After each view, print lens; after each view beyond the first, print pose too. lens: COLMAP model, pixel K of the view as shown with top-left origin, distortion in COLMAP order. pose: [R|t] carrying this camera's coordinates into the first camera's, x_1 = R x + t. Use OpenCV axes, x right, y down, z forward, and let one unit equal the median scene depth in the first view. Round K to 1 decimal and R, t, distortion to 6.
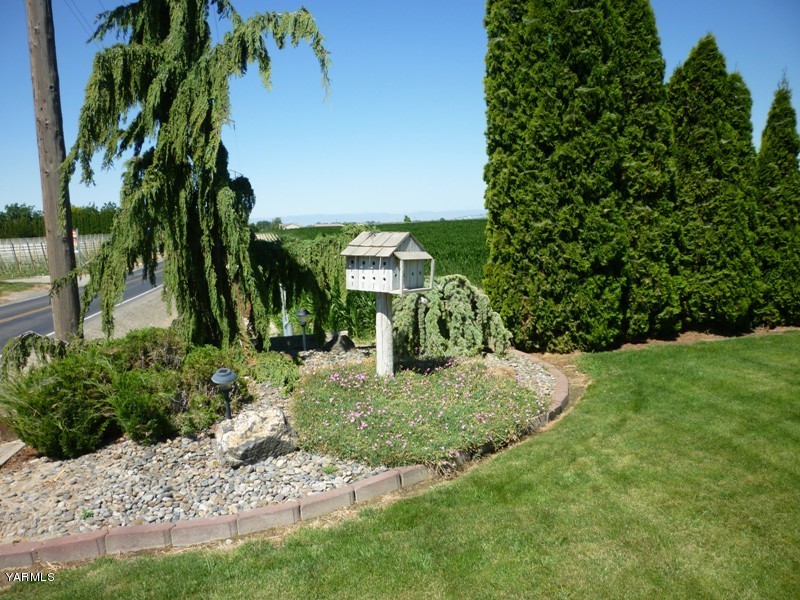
lens RADIAL K [[695.8, 0, 397.7], [0, 695.8, 301.9], [0, 0, 1]] dist [-0.051883, 0.006947]
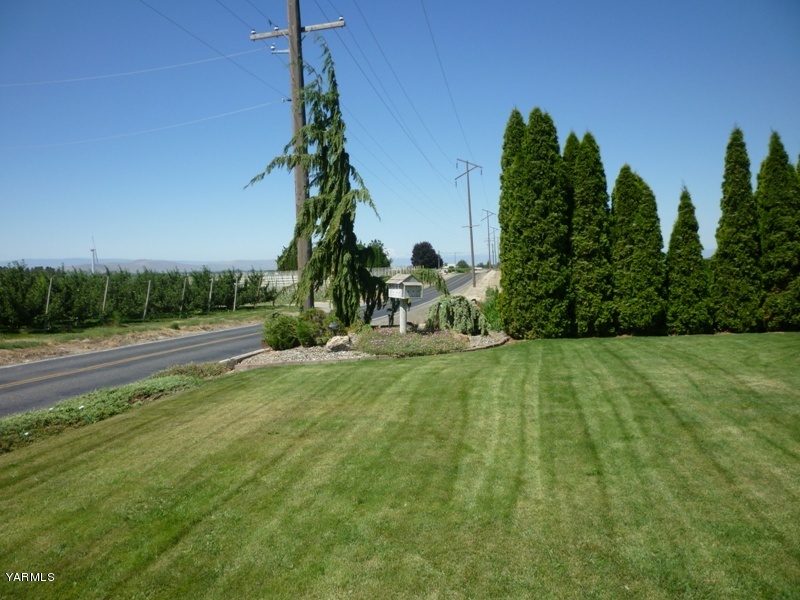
lens RADIAL K [[695.8, 0, 401.0], [0, 695.8, 298.5], [0, 0, 1]] dist [-0.051883, 0.006947]
pose [[0.938943, 0.028576, -0.342884, 0.565008], [-0.048019, 0.997676, -0.048348, 0.072479], [0.340705, 0.061861, 0.938133, -0.904975]]
